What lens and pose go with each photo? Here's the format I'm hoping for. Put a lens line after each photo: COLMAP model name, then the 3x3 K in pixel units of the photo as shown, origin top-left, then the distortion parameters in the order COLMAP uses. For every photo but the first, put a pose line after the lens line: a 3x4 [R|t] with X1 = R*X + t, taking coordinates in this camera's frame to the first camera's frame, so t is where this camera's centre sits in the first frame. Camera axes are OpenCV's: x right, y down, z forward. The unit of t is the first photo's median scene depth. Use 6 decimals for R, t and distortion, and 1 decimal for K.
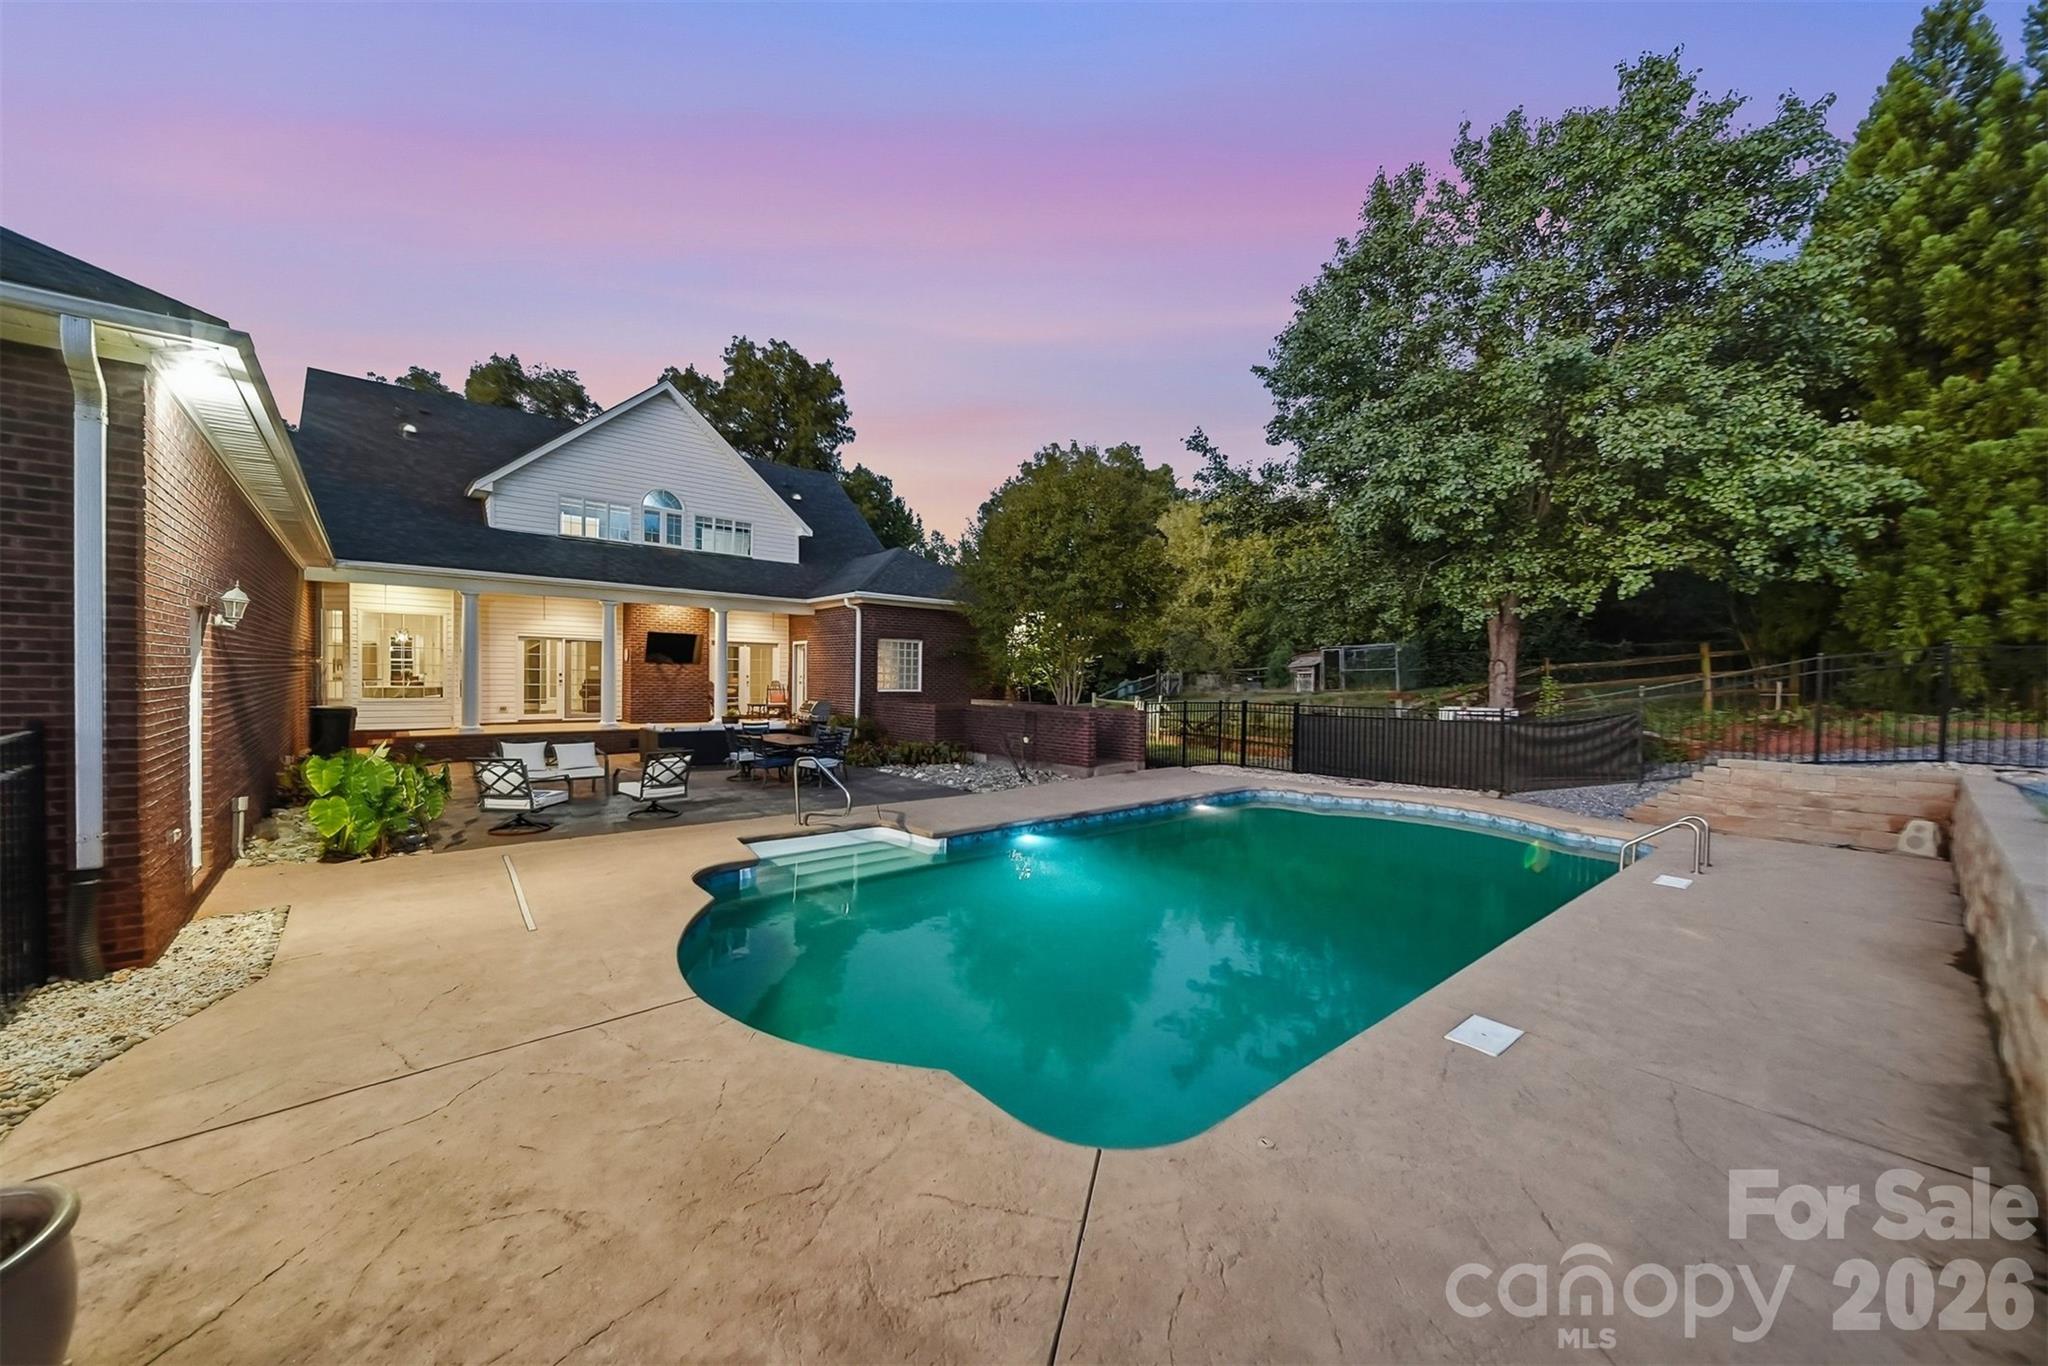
lens RADIAL K [[753.9, 0, 1024.0], [0, 753.9, 683.0], [0, 0, 1]] dist [-0.000407, 0.000106]
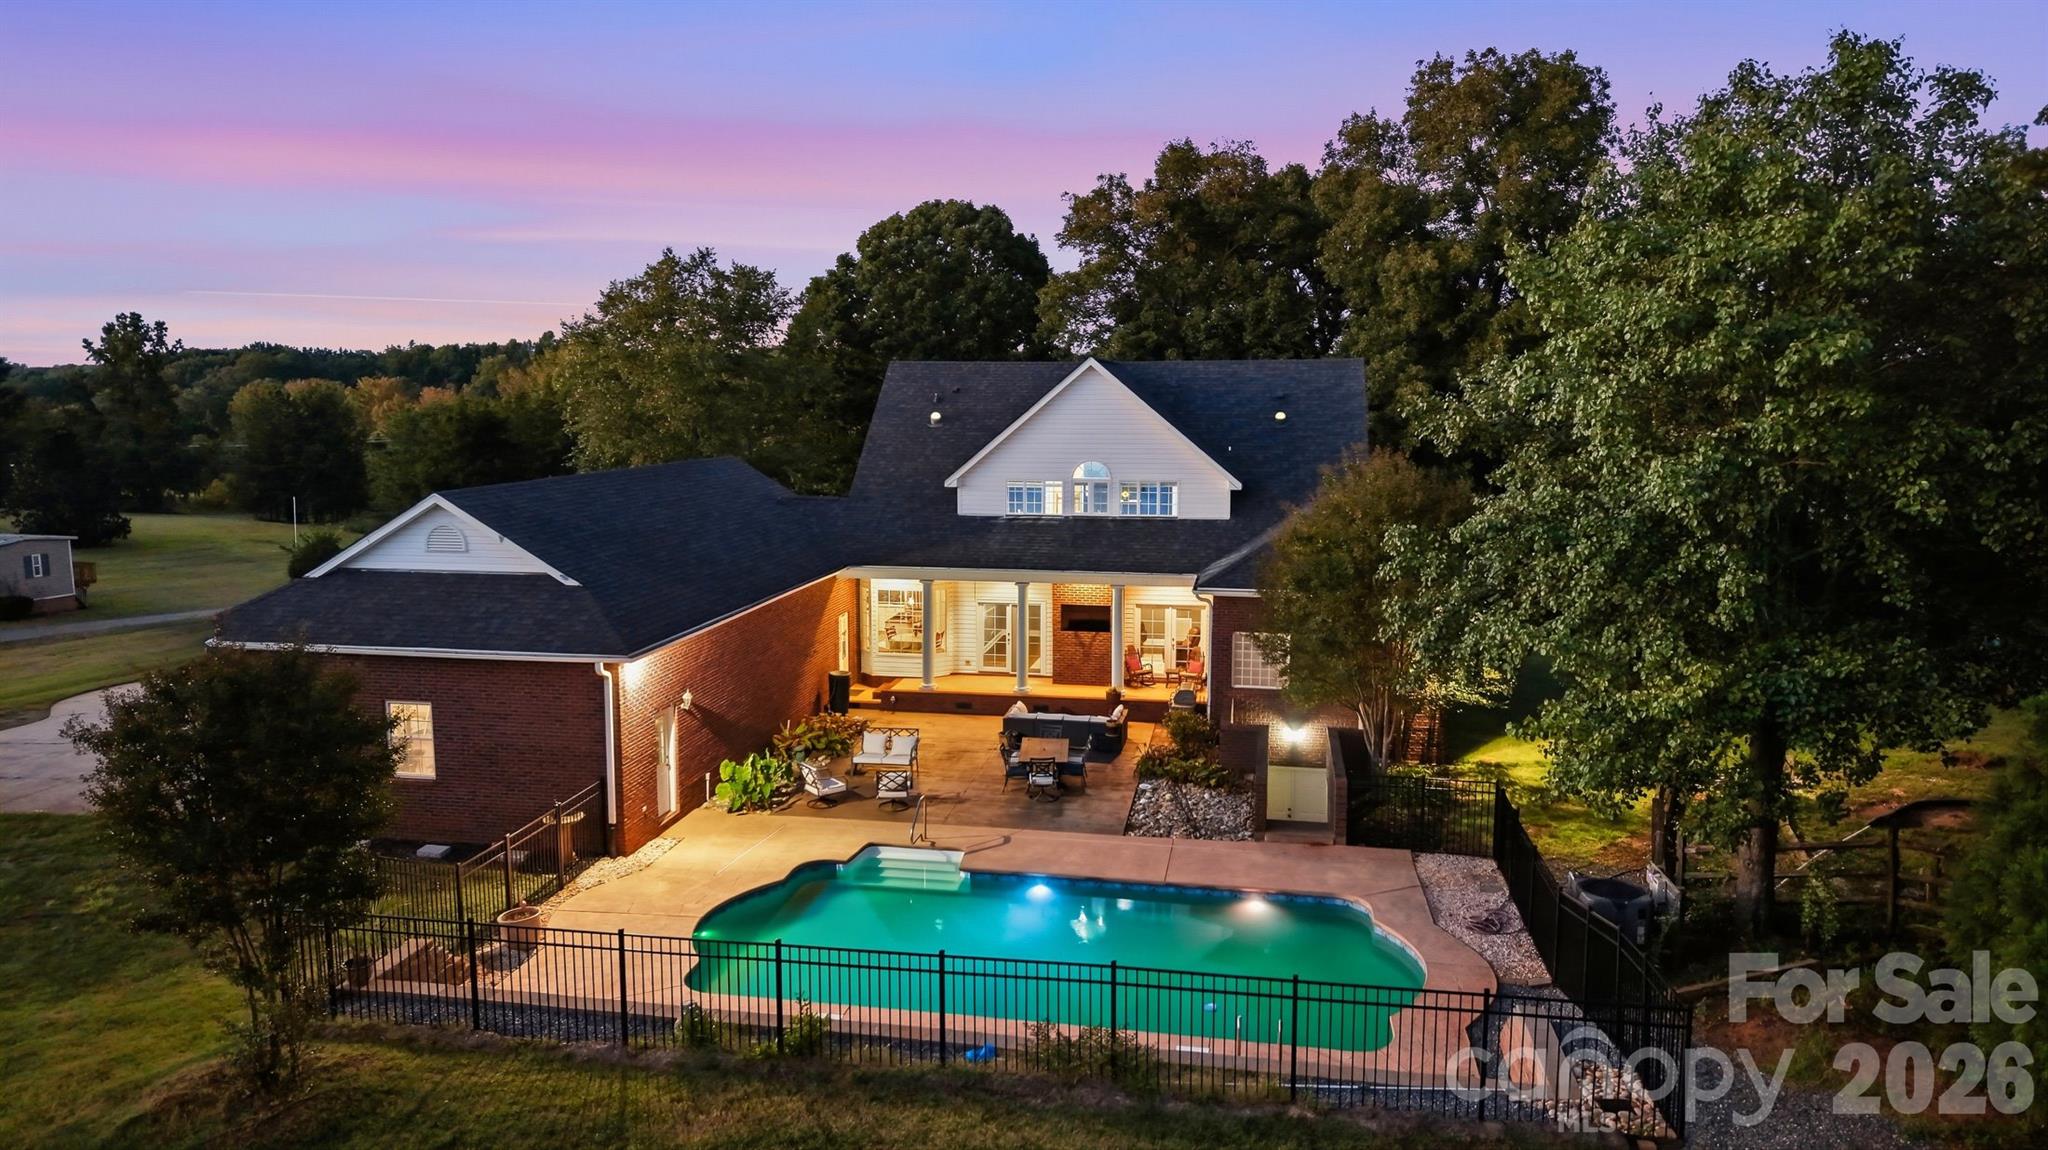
lens RADIAL K [[1327.4, 0, 1024.0], [0, 1327.4, 575.0], [0, 0, 1]] dist [0.013426, -0.000598]
pose [[0.632910, 0.090041, -0.768972, 0.972662], [0.003302, 0.992891, 0.118978, -0.349033], [0.774218, -0.077842, 0.628113, -0.259738]]
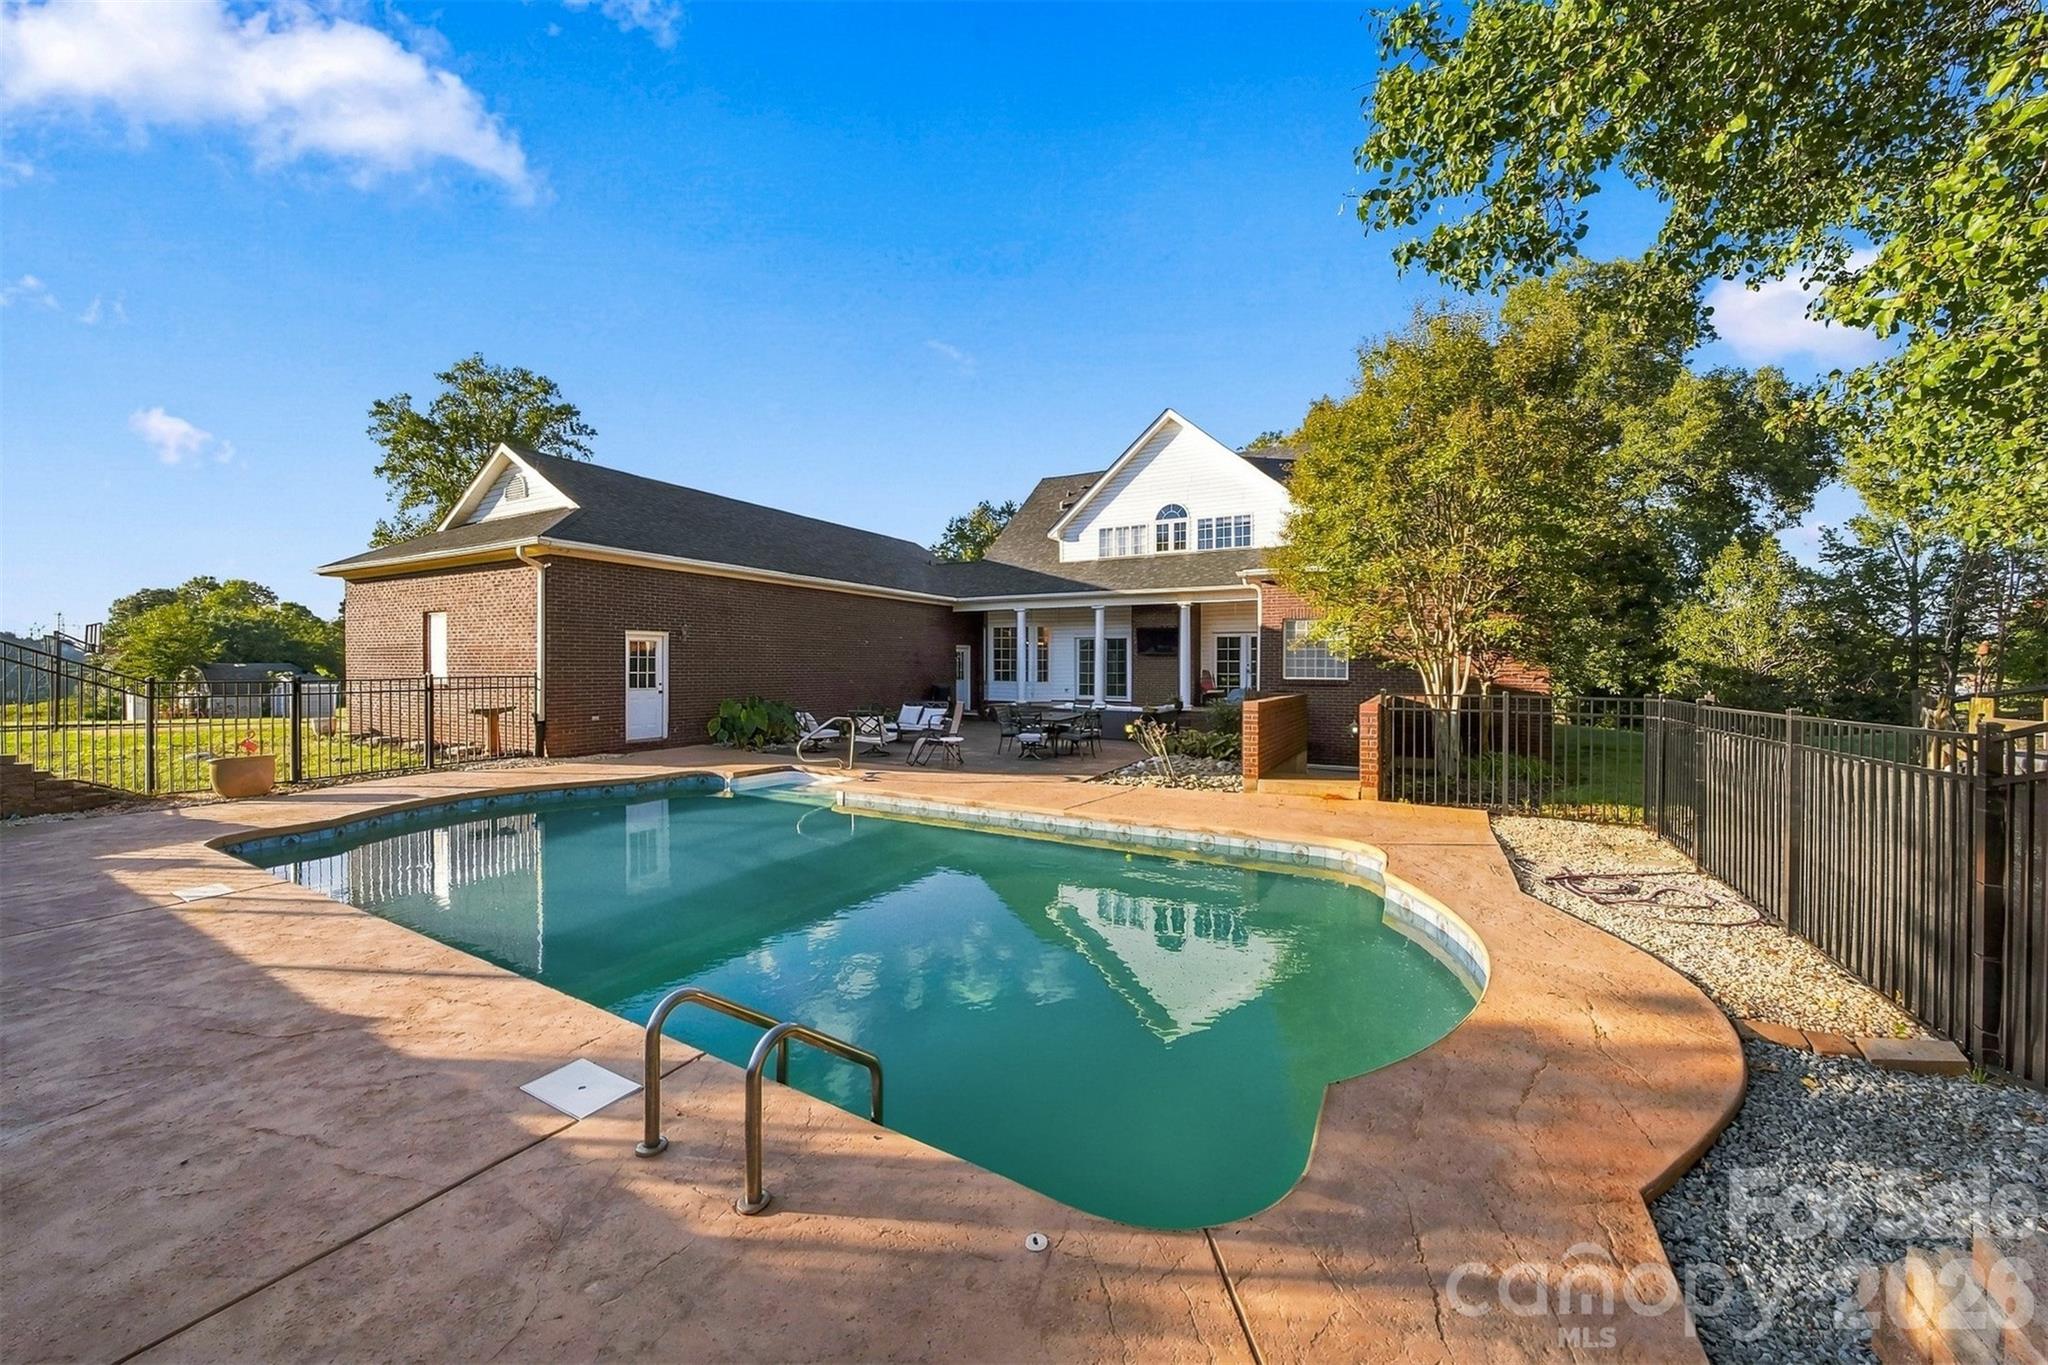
lens RADIAL K [[726.6, 0, 1026.7], [0, 726.6, 685.4], [0, 0, 1]] dist [0.000766, 0.000092]
pose [[0.346851, 0.007049, -0.937894, 0.532317], [-0.005066, 0.999971, 0.005642, 0.017353], [0.937907, 0.002794, 0.346877, 0.446020]]
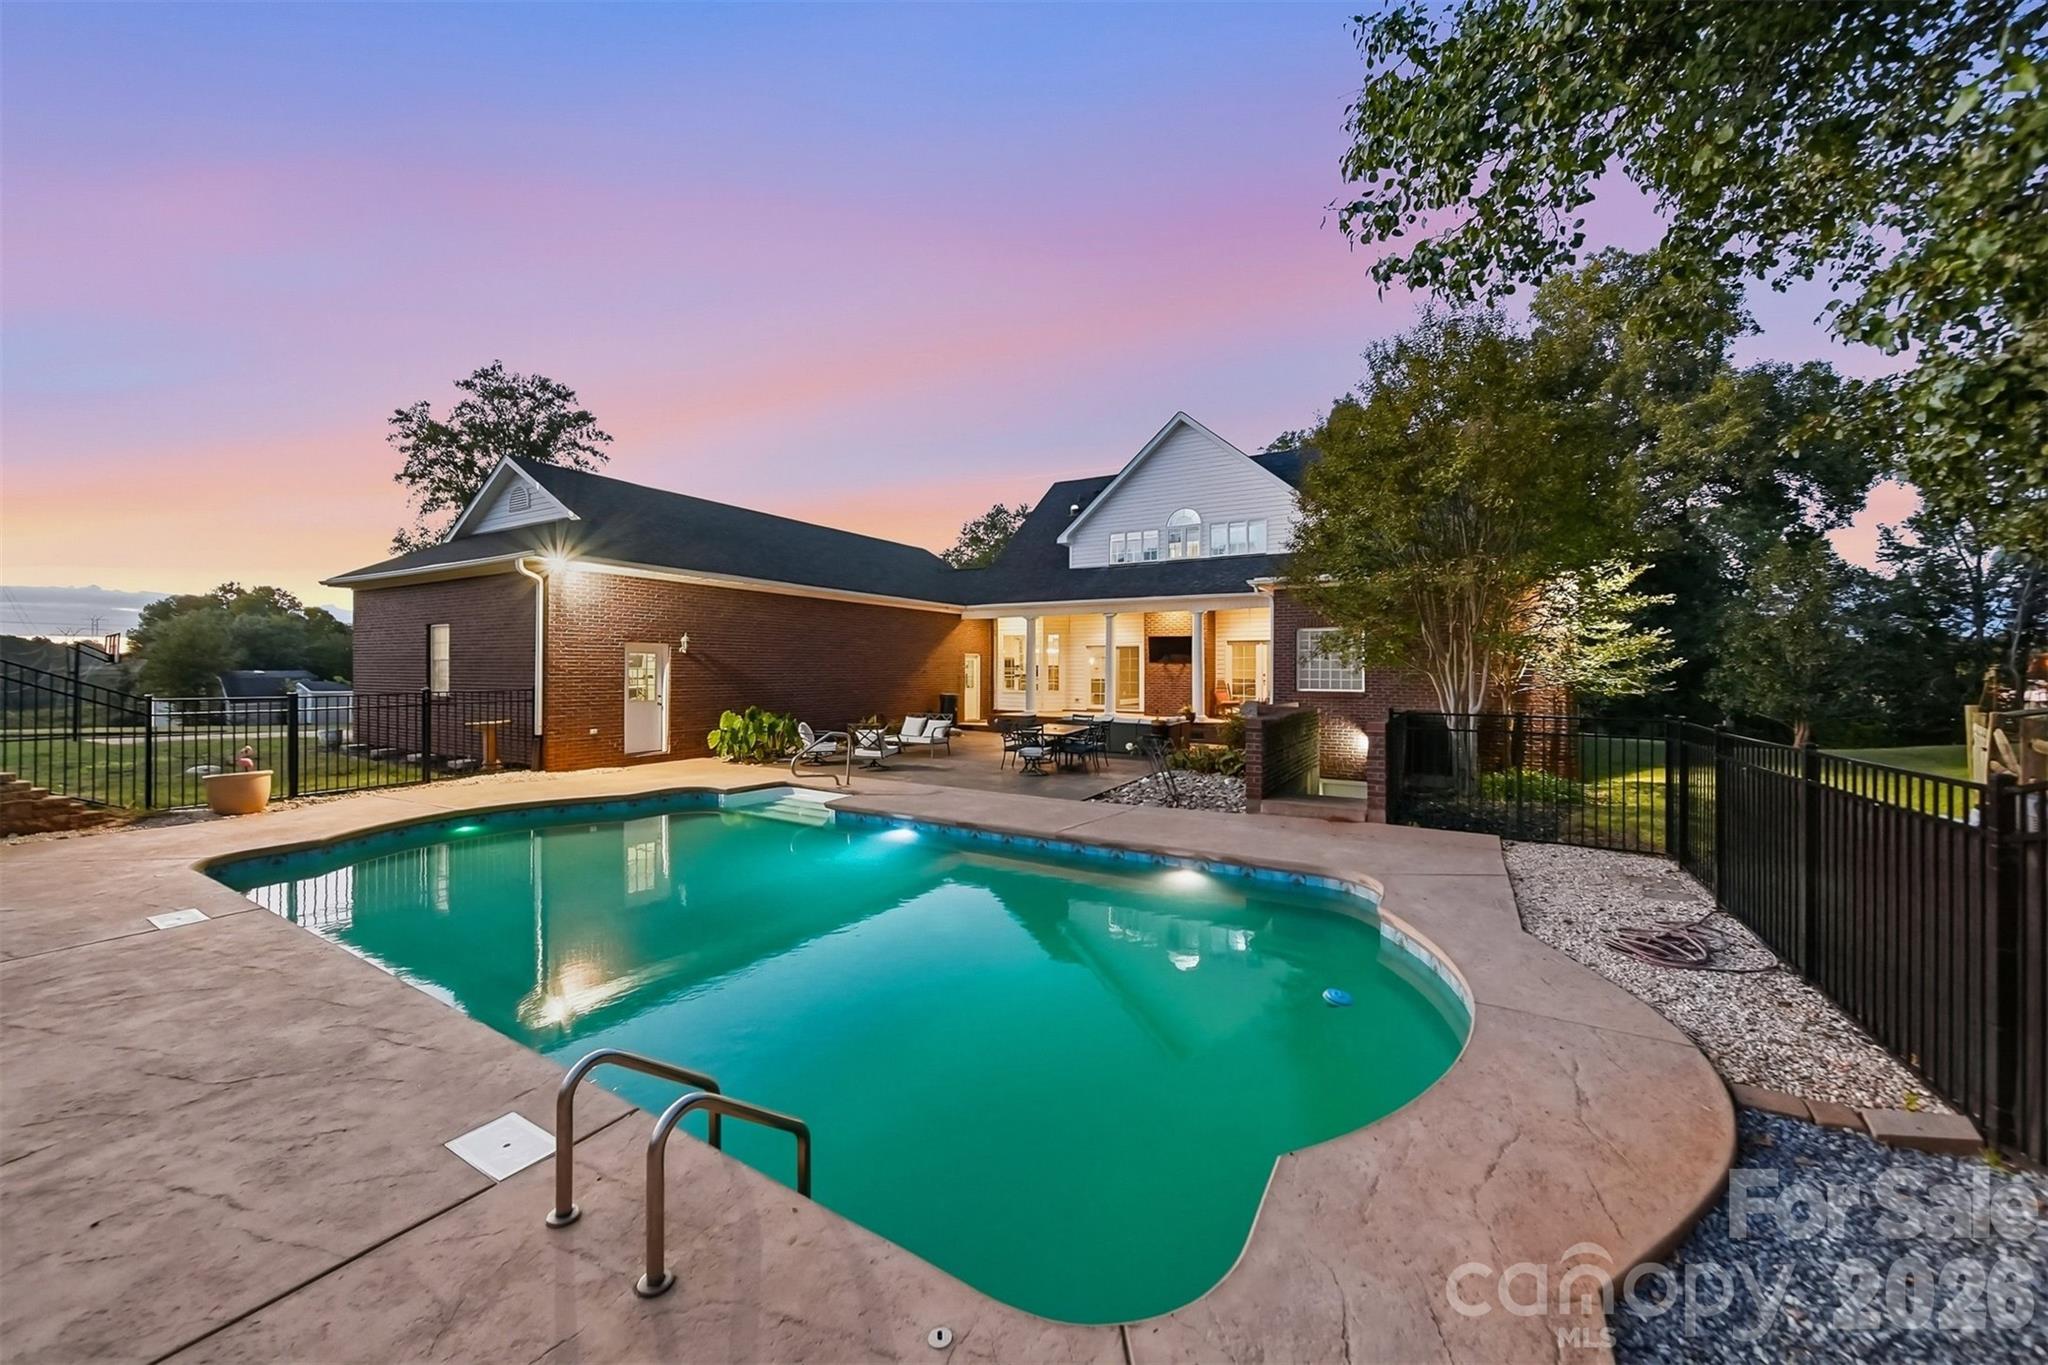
lens RADIAL K [[741.6, 0, 1026.3], [0, 741.6, 681.1], [0, 0, 1]] dist [0.000768, -0.000445]
pose [[0.320372, -0.002747, -0.947288, 0.535817], [-0.005465, 0.999974, -0.004748, 0.007293], [0.947276, 0.006698, 0.320349, 0.464612]]
